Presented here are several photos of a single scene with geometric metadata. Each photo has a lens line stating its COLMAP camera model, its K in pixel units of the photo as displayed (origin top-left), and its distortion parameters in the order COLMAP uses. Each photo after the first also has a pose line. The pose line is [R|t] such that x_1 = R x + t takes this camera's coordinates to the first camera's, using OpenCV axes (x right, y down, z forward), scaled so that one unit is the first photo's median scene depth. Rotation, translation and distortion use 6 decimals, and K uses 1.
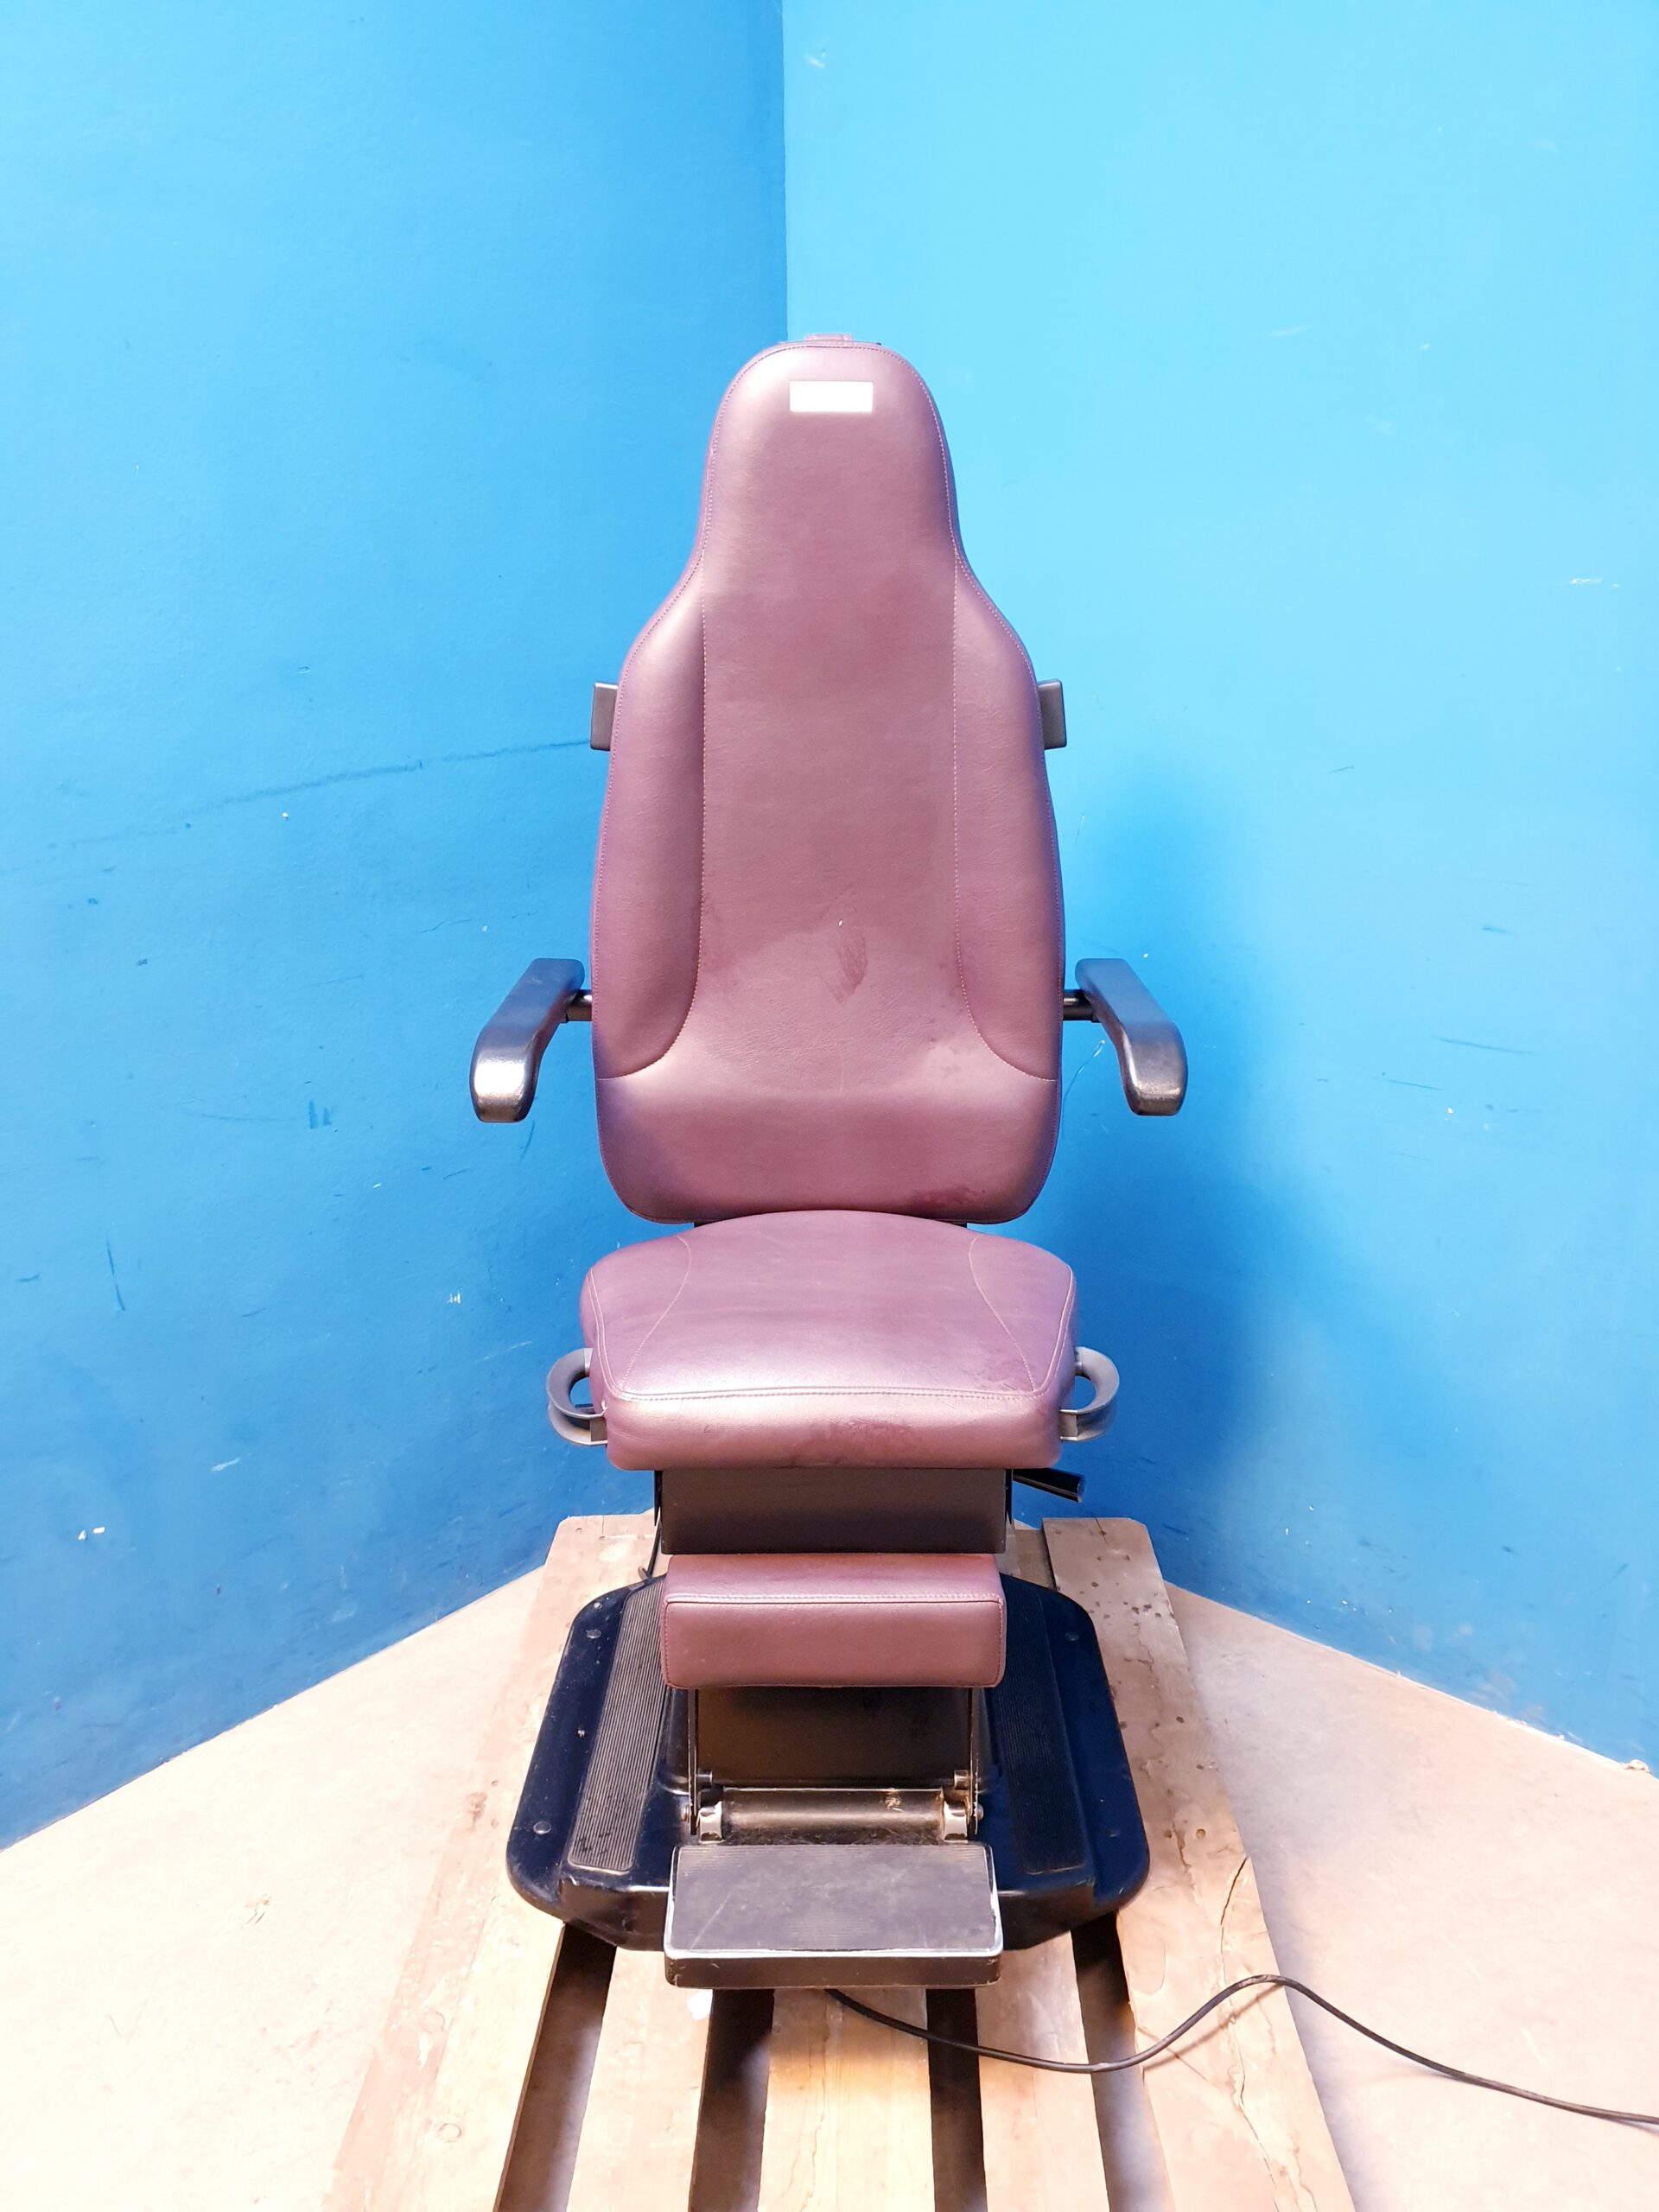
lens RADIAL K [[1751.2, 0, 845.9], [0, 1751.2, 1095.9], [0, 0, 1]] dist [-0.019549, 0.052738]
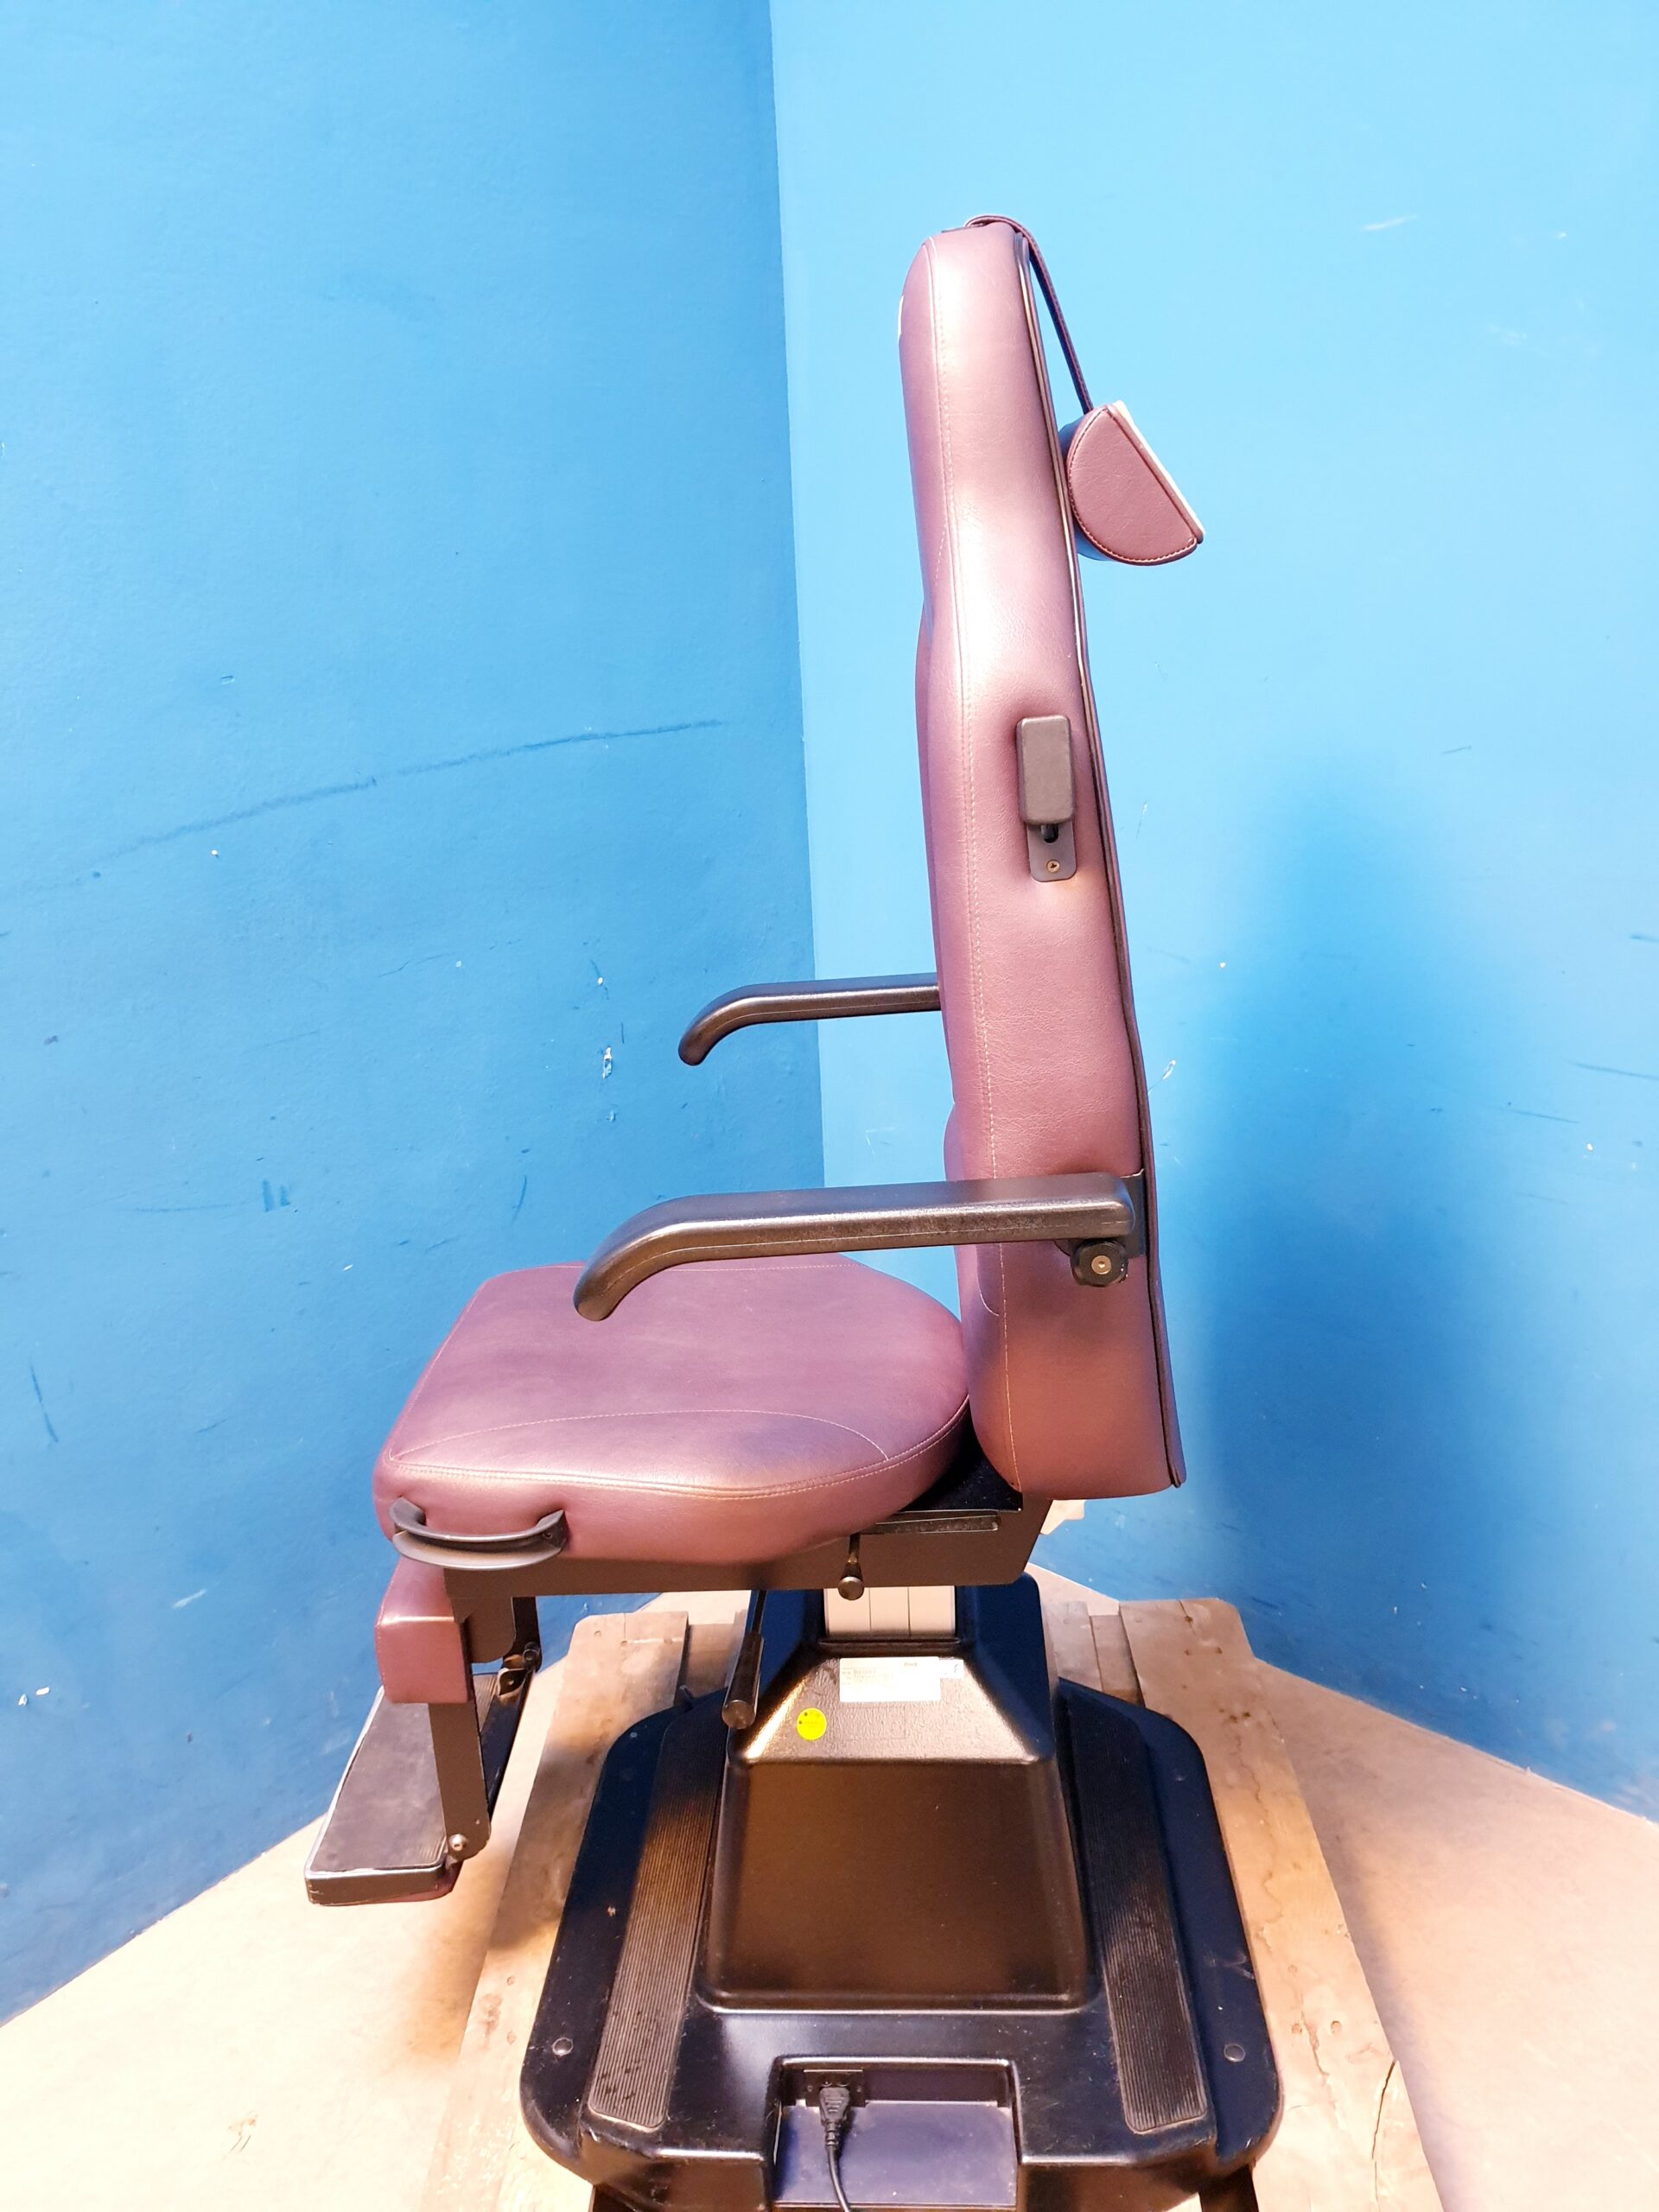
lens RADIAL K [[1751.2, 0, 847.8], [0, 1751.2, 1108.6], [0, 0, 1]] dist [-0.019549, 0.052738]
pose [[0.999379, -0.034875, -0.005075, -0.014800], [0.035086, 0.998114, 0.050372, -0.074385], [0.003309, -0.050519, 0.998718, 0.160298]]
